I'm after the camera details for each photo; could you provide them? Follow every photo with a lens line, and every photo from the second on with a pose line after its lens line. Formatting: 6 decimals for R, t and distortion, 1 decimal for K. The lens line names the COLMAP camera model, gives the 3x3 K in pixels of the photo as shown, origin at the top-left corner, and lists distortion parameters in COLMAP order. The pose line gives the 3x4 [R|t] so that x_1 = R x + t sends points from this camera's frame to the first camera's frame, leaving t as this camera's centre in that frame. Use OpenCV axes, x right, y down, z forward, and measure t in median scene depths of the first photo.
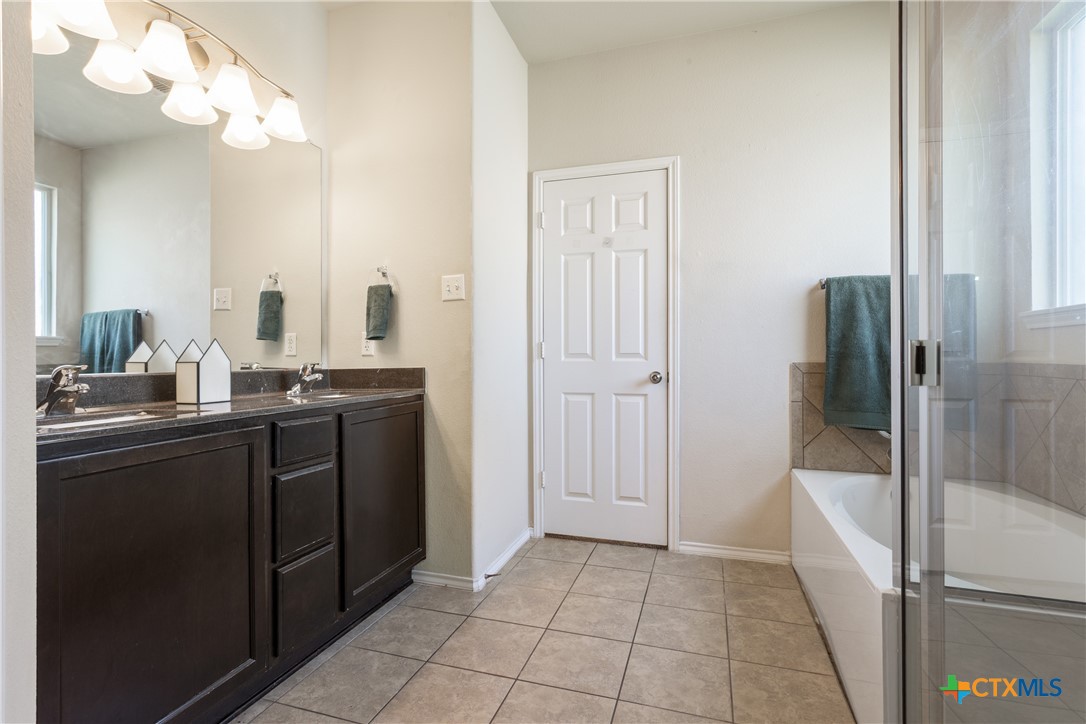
lens RADIAL K [[539.7, 0, 538.2], [0, 539.7, 355.2], [0, 0, 1]] dist [-0.009265, 0.006711]
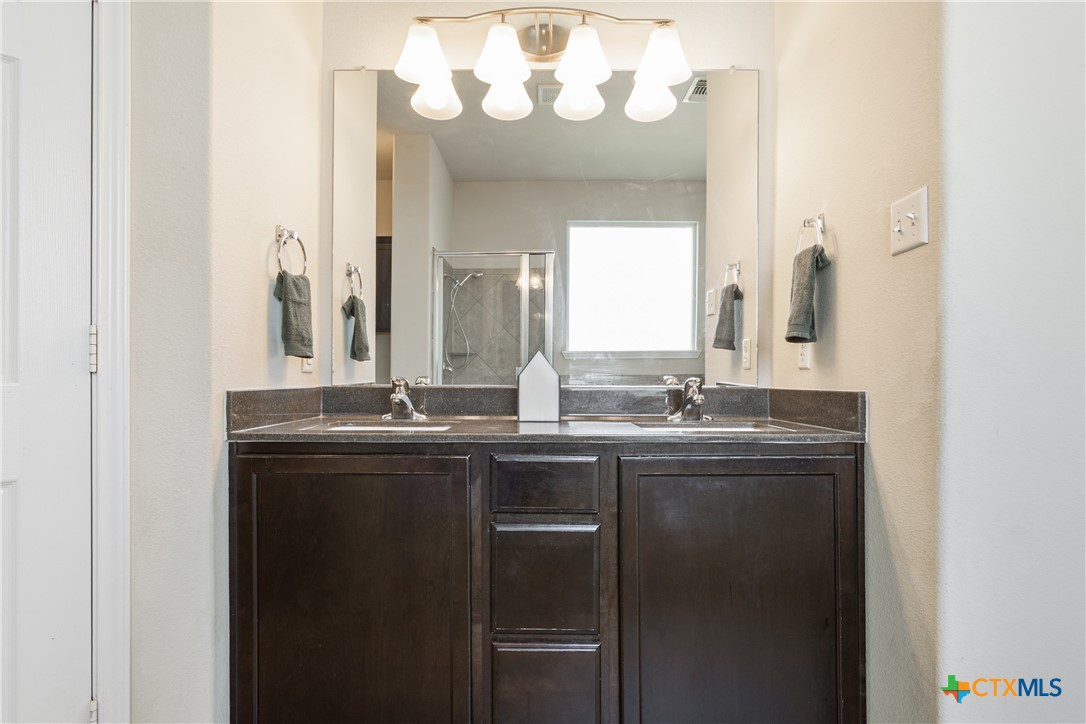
lens RADIAL K [[539.7, 0, 542.4], [0, 539.7, 371.8], [0, 0, 1]] dist [-0.009265, 0.006711]
pose [[0.298741, 0.008227, -0.954299, 0.206898], [0.001107, 0.999959, 0.008967, -0.001640], [0.954334, -0.003735, 0.298719, 0.612415]]
